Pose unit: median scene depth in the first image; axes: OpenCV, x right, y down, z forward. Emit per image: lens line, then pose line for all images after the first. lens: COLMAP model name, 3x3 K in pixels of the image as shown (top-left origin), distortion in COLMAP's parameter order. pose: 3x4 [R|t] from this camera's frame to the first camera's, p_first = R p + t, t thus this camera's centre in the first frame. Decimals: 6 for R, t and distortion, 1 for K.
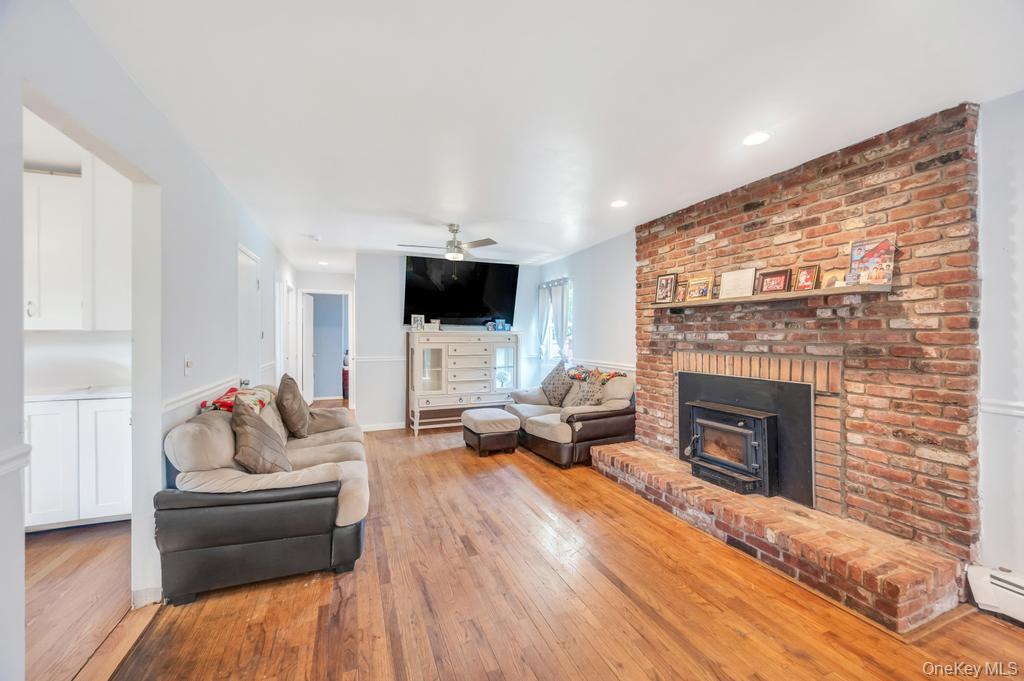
lens RADIAL K [[407.7, 0, 512.4], [0, 407.7, 335.3], [0, 0, 1]] dist [-0.001176, 0.000174]
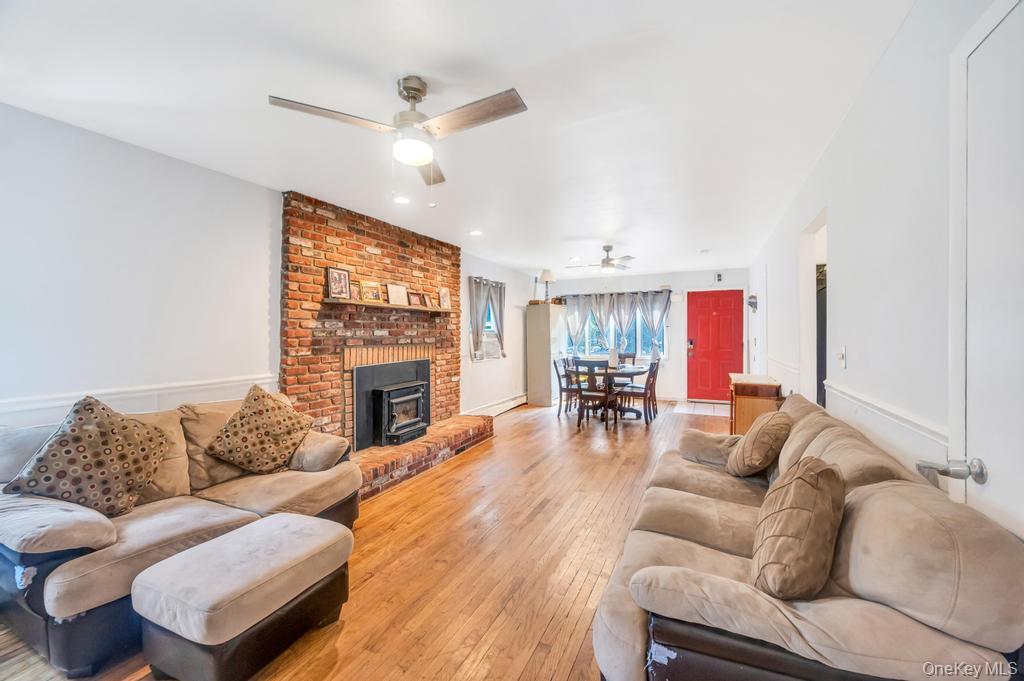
lens RADIAL K [[407.7, 0, 516.7], [0, 407.7, 333.3], [0, 0, 1]] dist [-0.001176, 0.000174]
pose [[-0.678652, 0.004818, 0.734444, -0.767912], [0.007803, 0.999969, 0.000650, 0.006203], [-0.734419, 0.006172, -0.678669, 1.701686]]
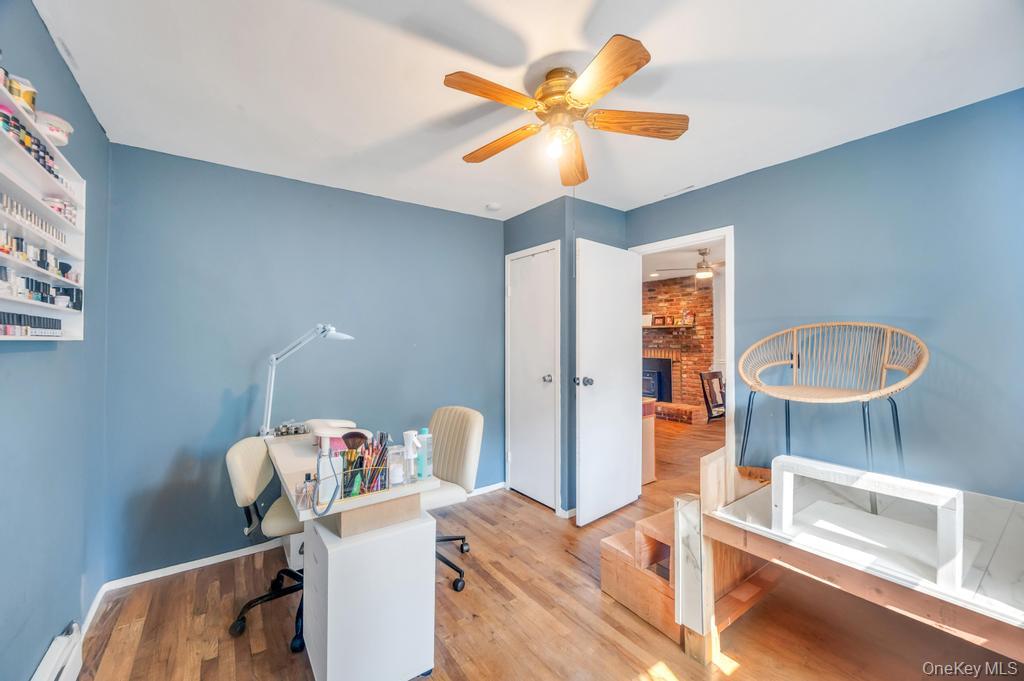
lens RADIAL K [[407.7, 0, 513.2], [0, 407.7, 336.5], [0, 0, 1]] dist [-0.001176, 0.000174]
pose [[0.970208, 0.003243, 0.242250, -0.863407], [0.000114, 0.999904, -0.013841, 0.006709], [-0.242272, 0.013456, 0.970115, -1.257616]]
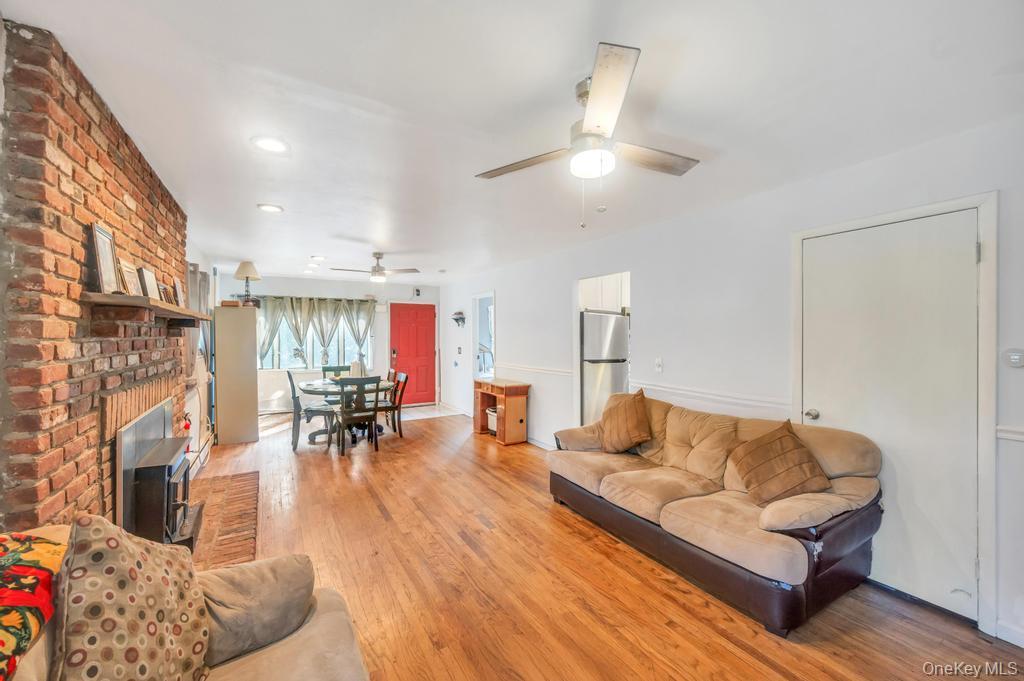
lens RADIAL K [[407.7, 0, 514.1], [0, 407.7, 333.7], [0, 0, 1]] dist [-0.001176, 0.000174]
pose [[-0.988732, 0.002548, -0.149673, -0.010511], [0.002576, 0.999997, 0.000004, -0.042273], [0.149673, -0.000382, -0.988736, 1.926680]]
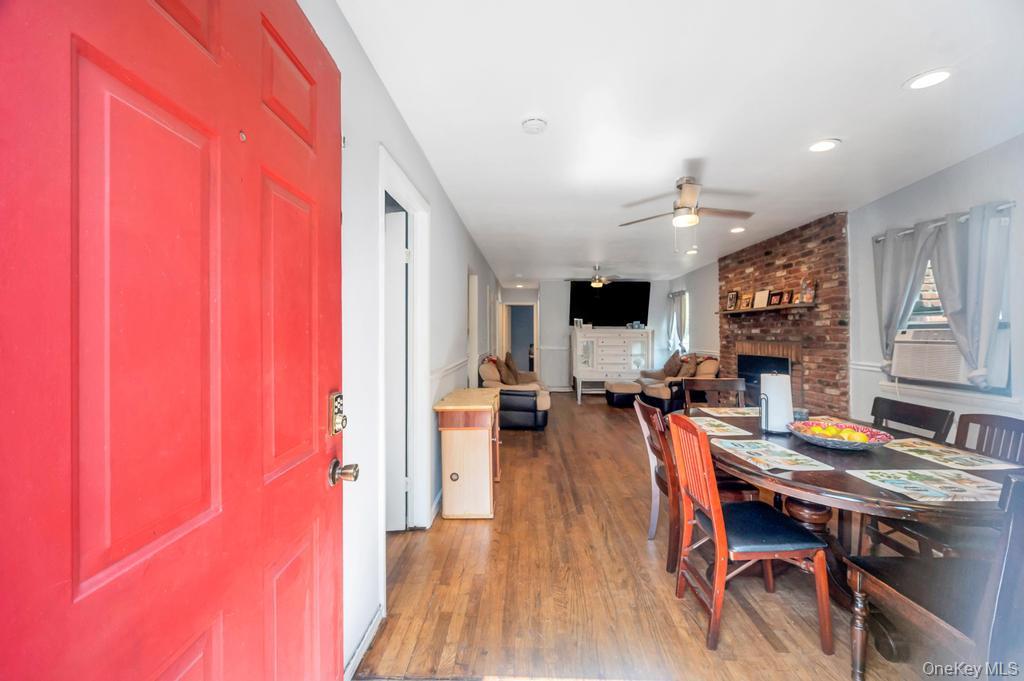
lens RADIAL K [[416.2, 0, 514.4], [0, 416.2, 329.8], [0, 0, 1]] dist [-0.000796, 0.000045]
pose [[0.917491, -0.004518, -0.397731, 0.312708], [-0.000711, 0.999915, -0.012997, 0.020688], [0.397756, 0.012208, 0.917410, -0.976228]]
